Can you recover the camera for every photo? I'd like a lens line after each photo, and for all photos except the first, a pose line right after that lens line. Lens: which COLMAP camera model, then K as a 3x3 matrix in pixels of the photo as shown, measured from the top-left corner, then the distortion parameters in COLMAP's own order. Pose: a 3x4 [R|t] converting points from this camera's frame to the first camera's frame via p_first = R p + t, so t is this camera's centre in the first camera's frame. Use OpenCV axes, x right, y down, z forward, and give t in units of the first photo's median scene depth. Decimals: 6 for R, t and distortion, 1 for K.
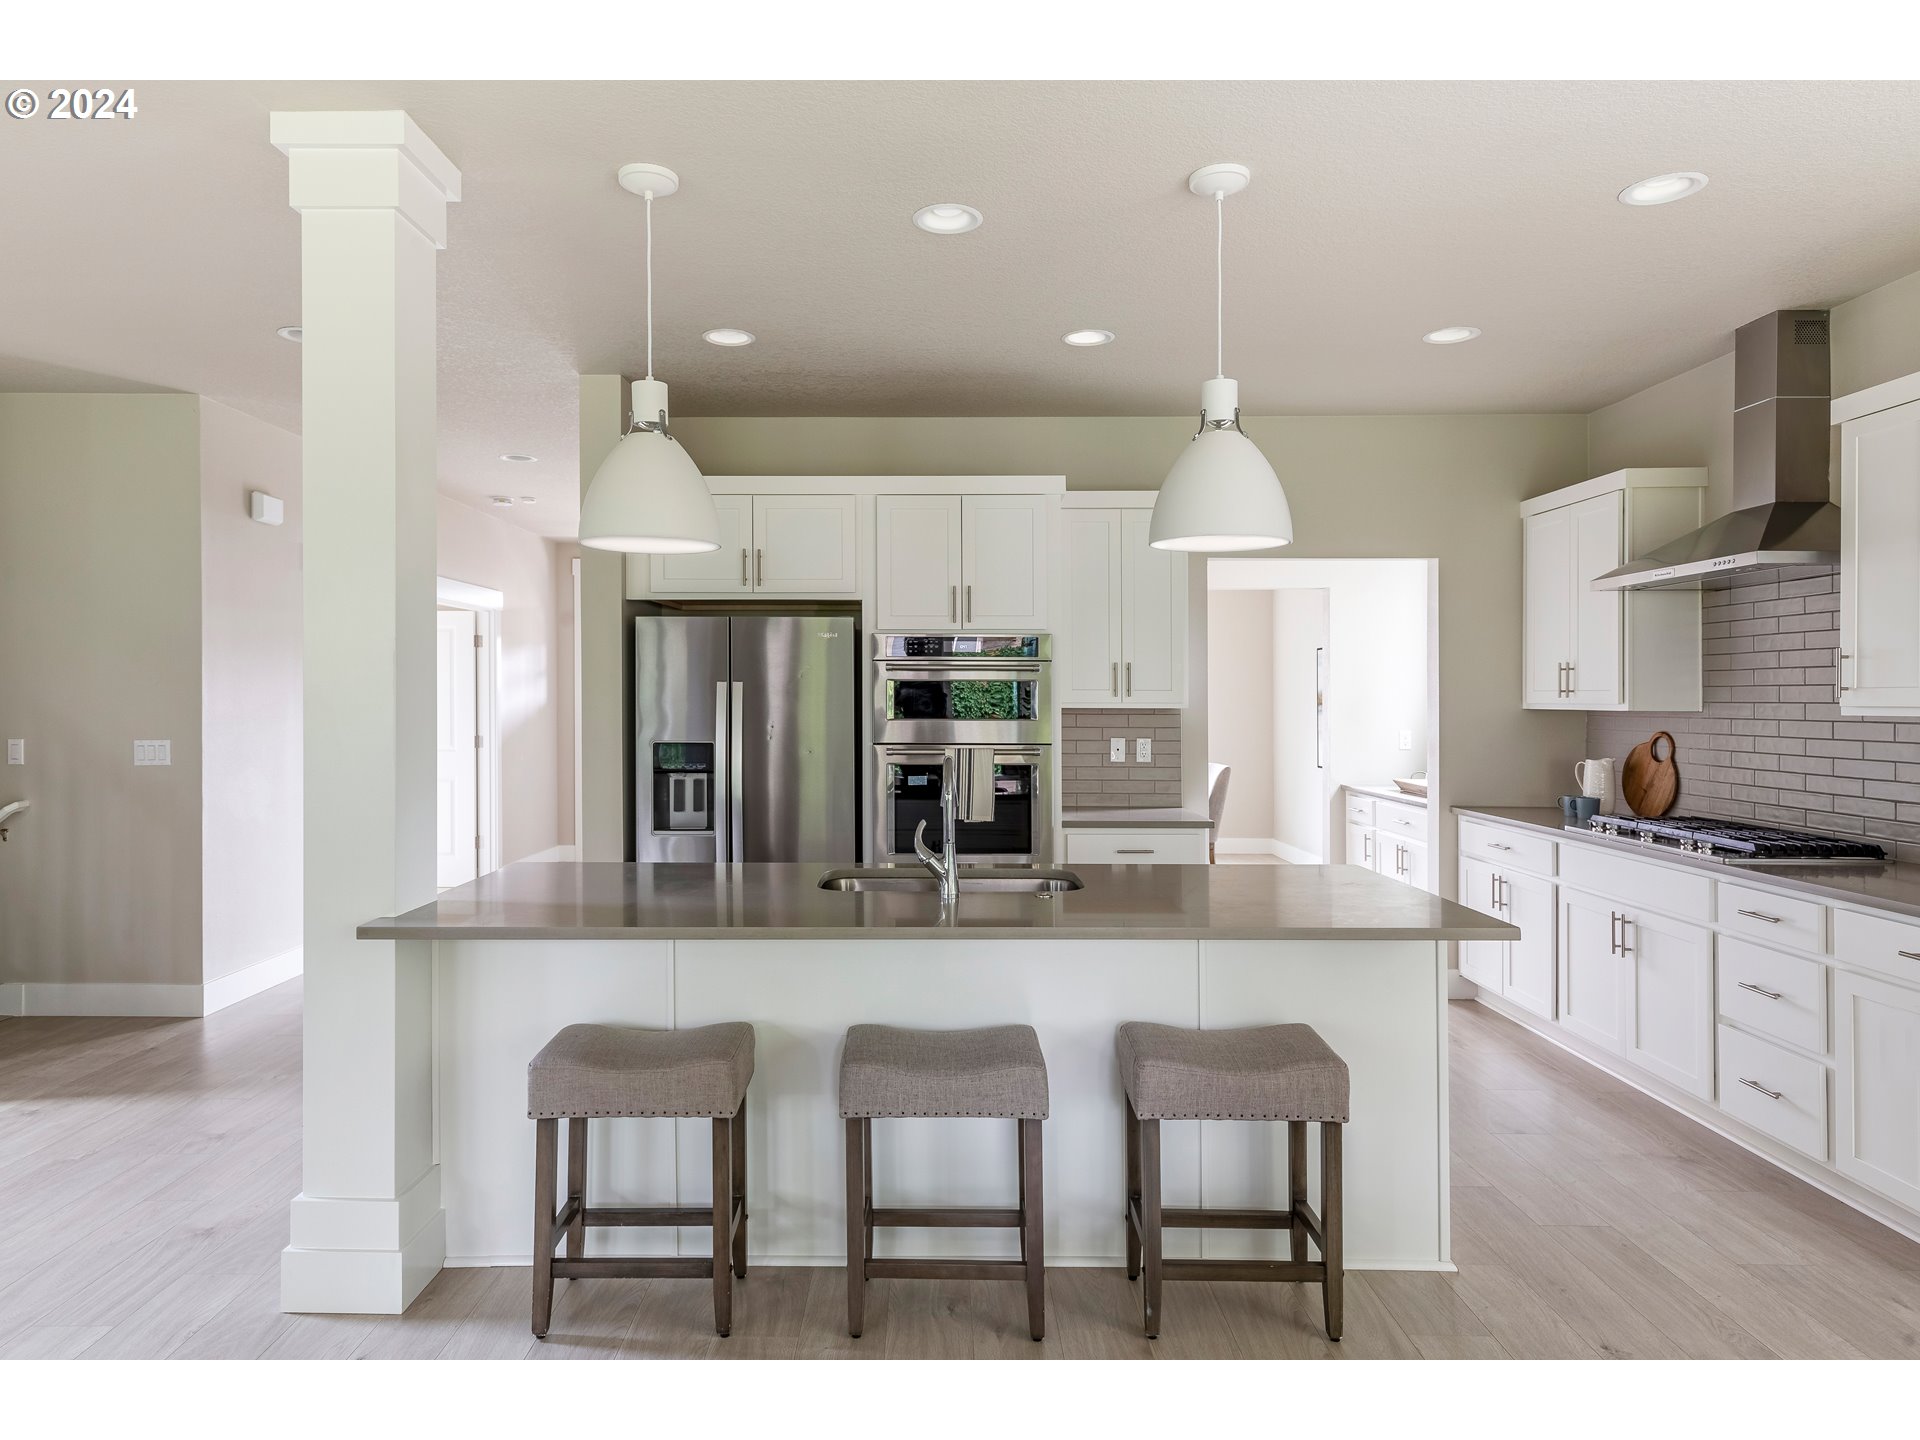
lens RADIAL K [[1133.3, 0, 947.6], [0, 1133.3, 703.4], [0, 0, 1]] dist [0.003731, 0.000026]
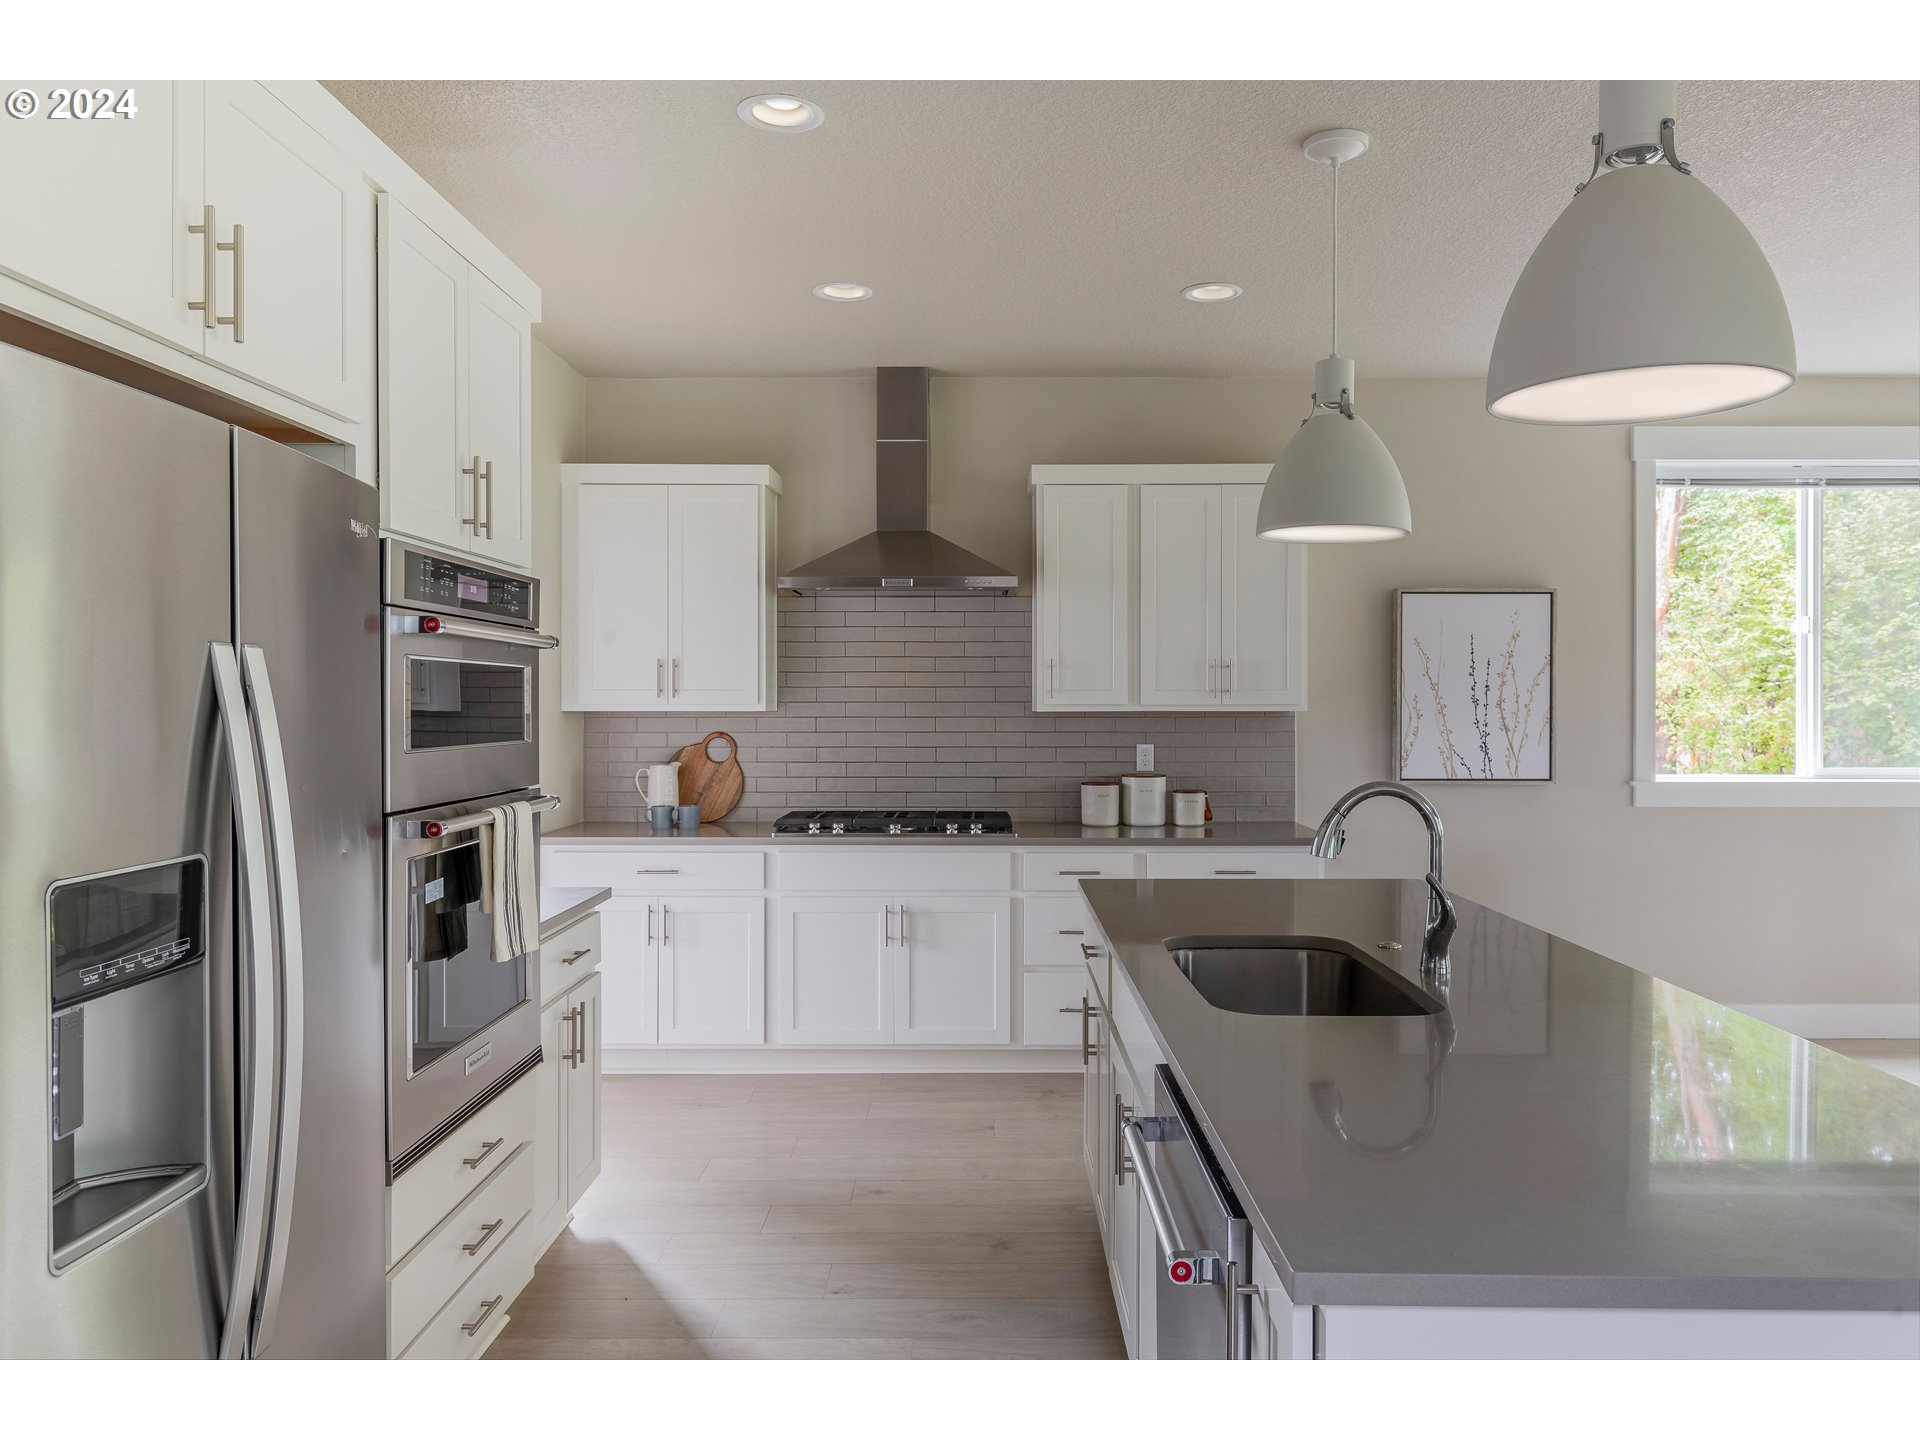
lens RADIAL K [[1324.2, 0, 947.5], [0, 1324.2, 718.2], [0, 0, 1]] dist [0.002184, 0.004133]
pose [[0.029813, -0.014935, 0.999444, -0.535230], [0.006956, 0.999867, 0.014734, -0.002898], [-0.999531, 0.006513, 0.029913, 0.800780]]
